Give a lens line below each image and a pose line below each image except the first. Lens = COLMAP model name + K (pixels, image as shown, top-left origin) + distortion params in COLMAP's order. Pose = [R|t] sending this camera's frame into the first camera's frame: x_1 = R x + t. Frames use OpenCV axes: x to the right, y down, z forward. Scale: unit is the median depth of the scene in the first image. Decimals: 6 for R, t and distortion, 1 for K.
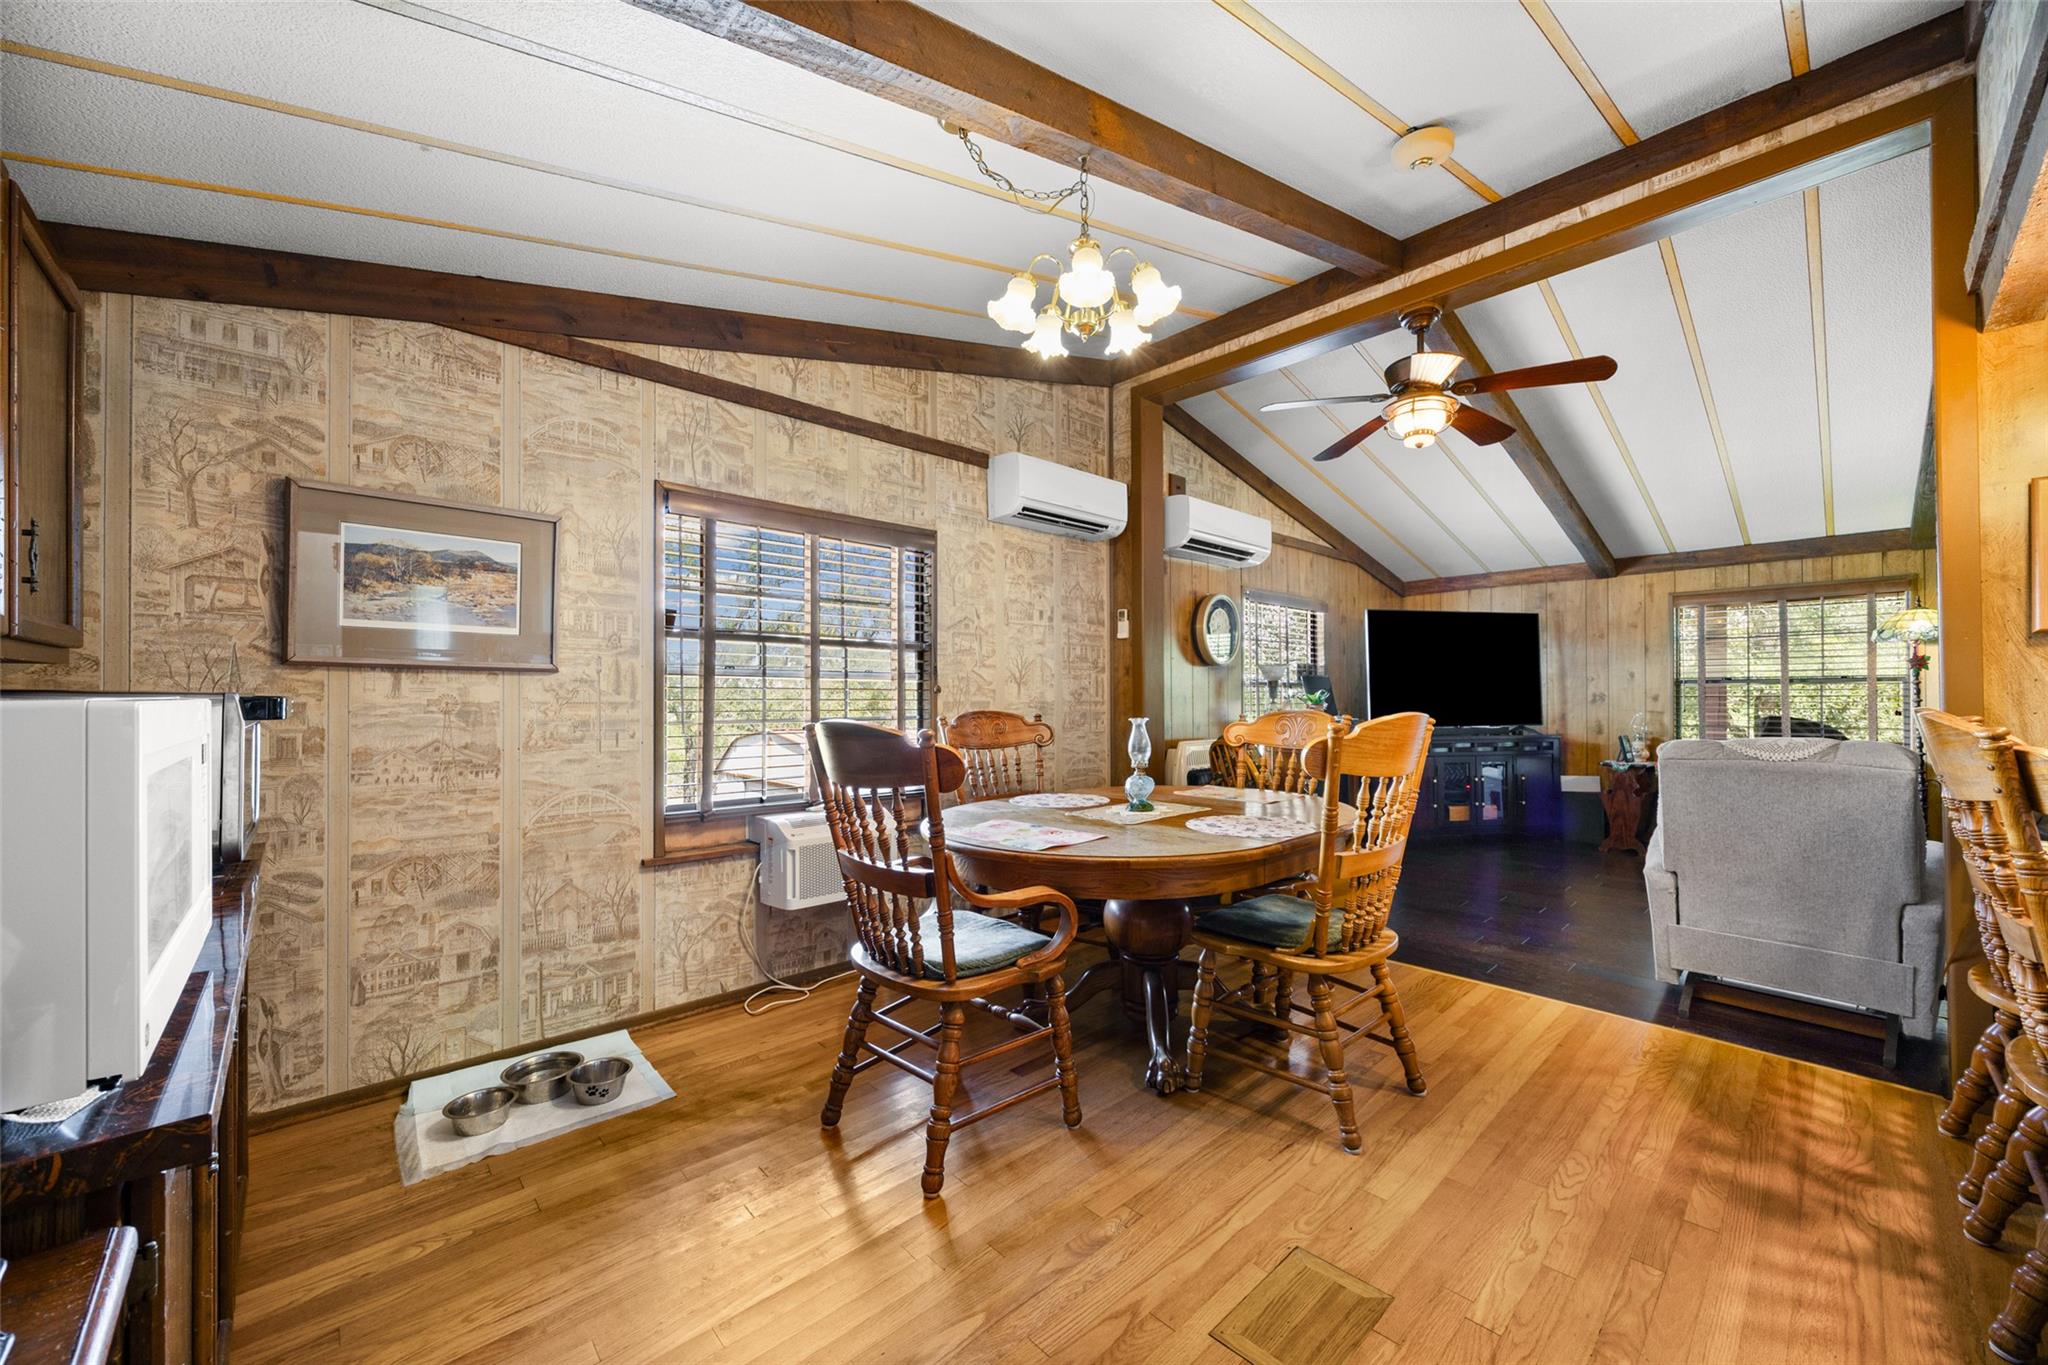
lens RADIAL K [[779.6, 0, 1023.1], [0, 779.6, 705.3], [0, 0, 1]] dist [0.000205, 0.000016]
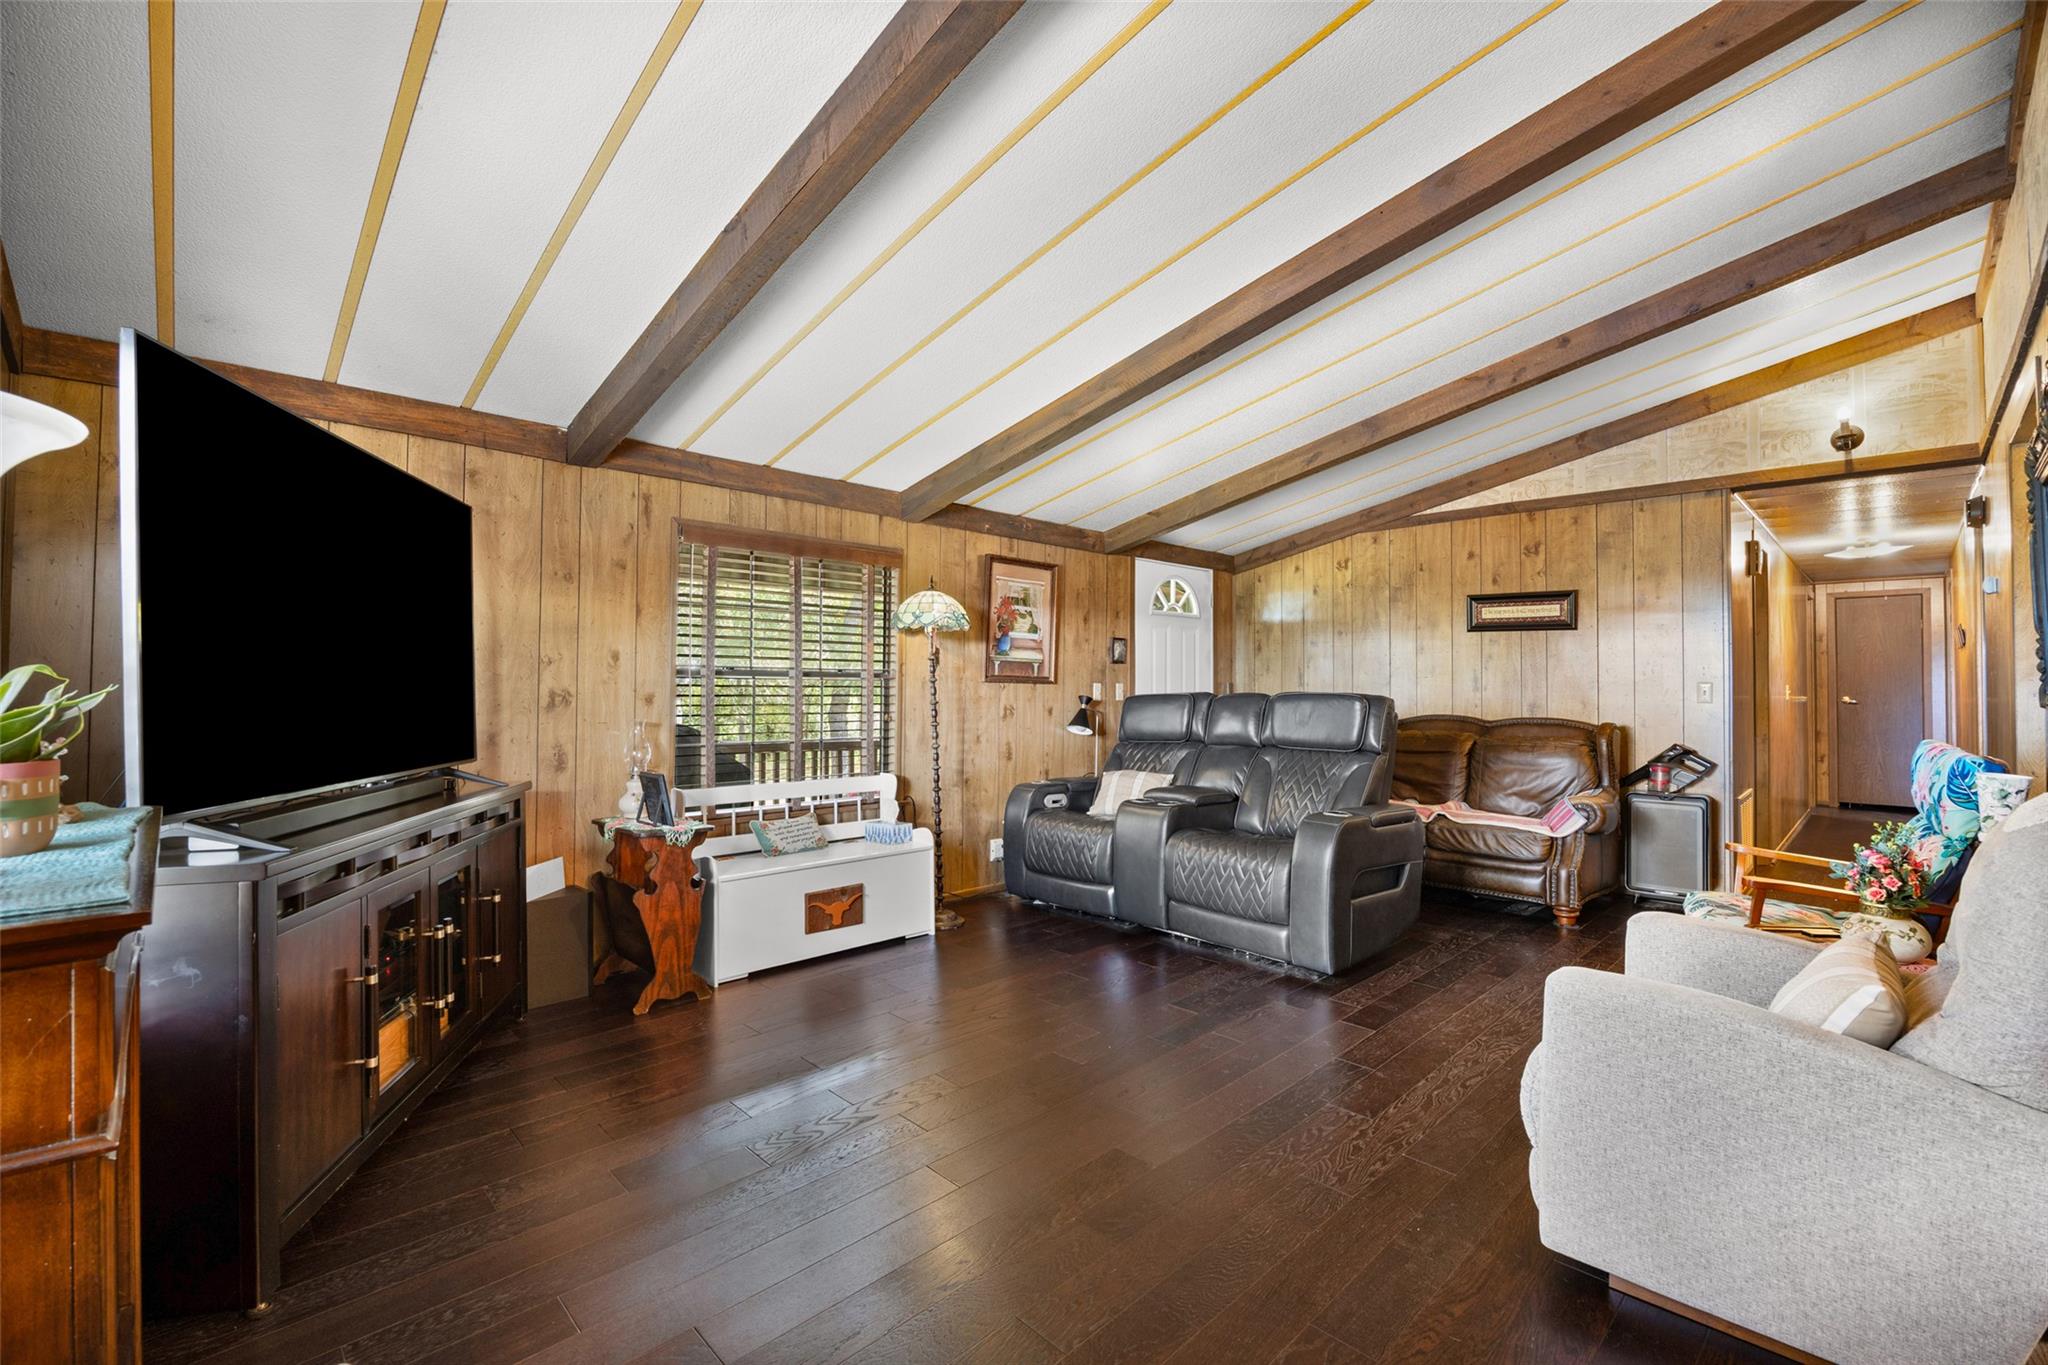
lens RADIAL K [[860.8, 0, 1024.0], [0, 860.8, 682.5], [0, 0, 1]] dist [0.000017, -0.000026]
pose [[-0.025261, 0.005018, 0.999668, 0.181229], [-0.002448, 0.999984, -0.005081, -0.018544], [-0.999678, -0.002575, -0.025248, 0.731075]]
